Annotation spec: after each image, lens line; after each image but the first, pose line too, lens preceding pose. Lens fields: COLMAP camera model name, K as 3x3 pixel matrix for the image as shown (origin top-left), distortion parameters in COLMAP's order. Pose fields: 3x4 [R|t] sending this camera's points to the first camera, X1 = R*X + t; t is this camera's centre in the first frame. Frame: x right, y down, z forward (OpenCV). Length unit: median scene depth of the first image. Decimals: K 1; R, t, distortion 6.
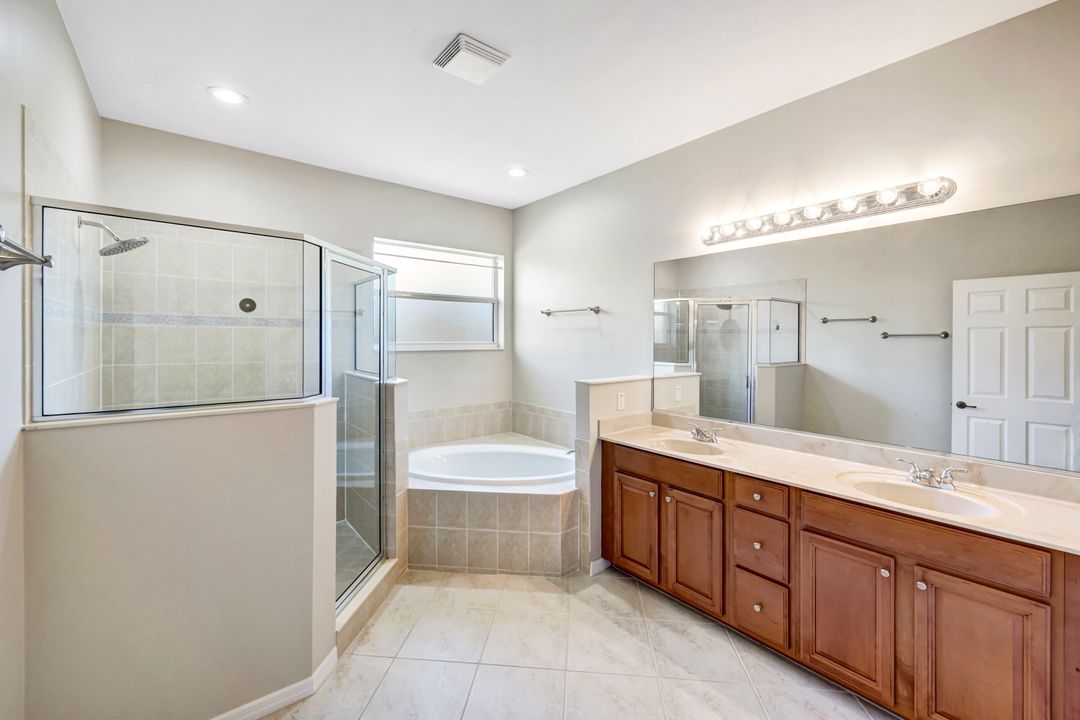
lens RADIAL K [[442.2, 0, 547.6], [0, 442.2, 338.2], [0, 0, 1]] dist [-0.001405, 0.000036]
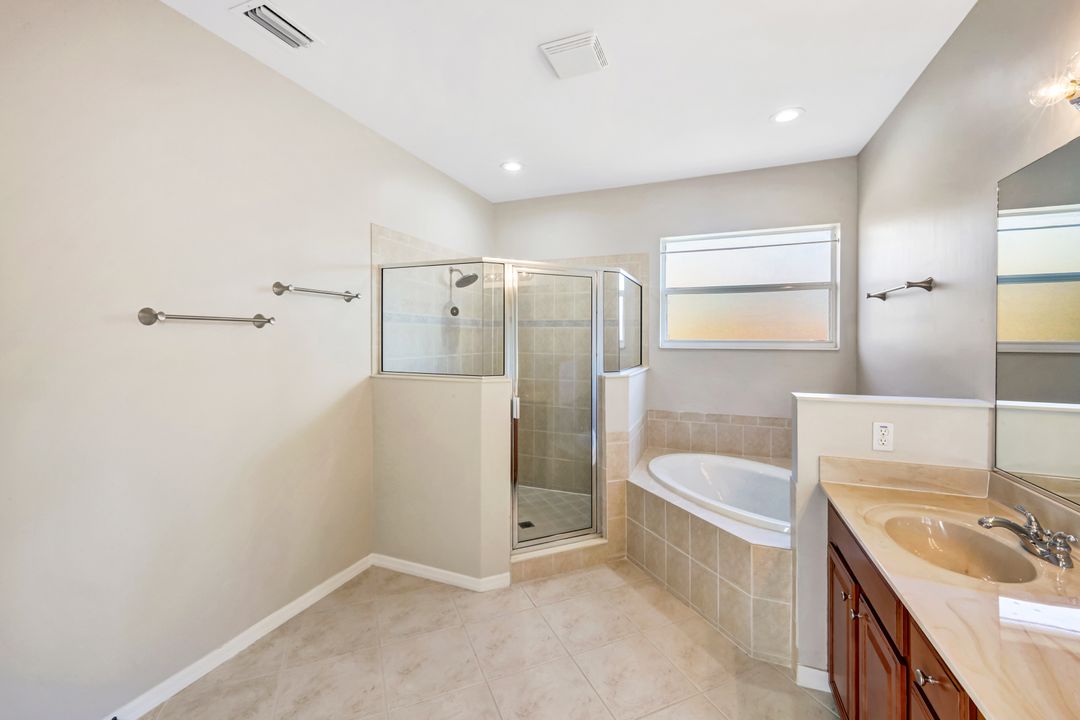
lens RADIAL K [[442.2, 0, 533.5], [0, 442.2, 340.4], [0, 0, 1]] dist [-0.001405, 0.000036]
pose [[0.472513, 0.000730, -0.881323, 0.506187], [-0.001446, 0.999999, 0.000053, 0.016032], [0.881322, 0.001249, 0.472514, 0.332529]]
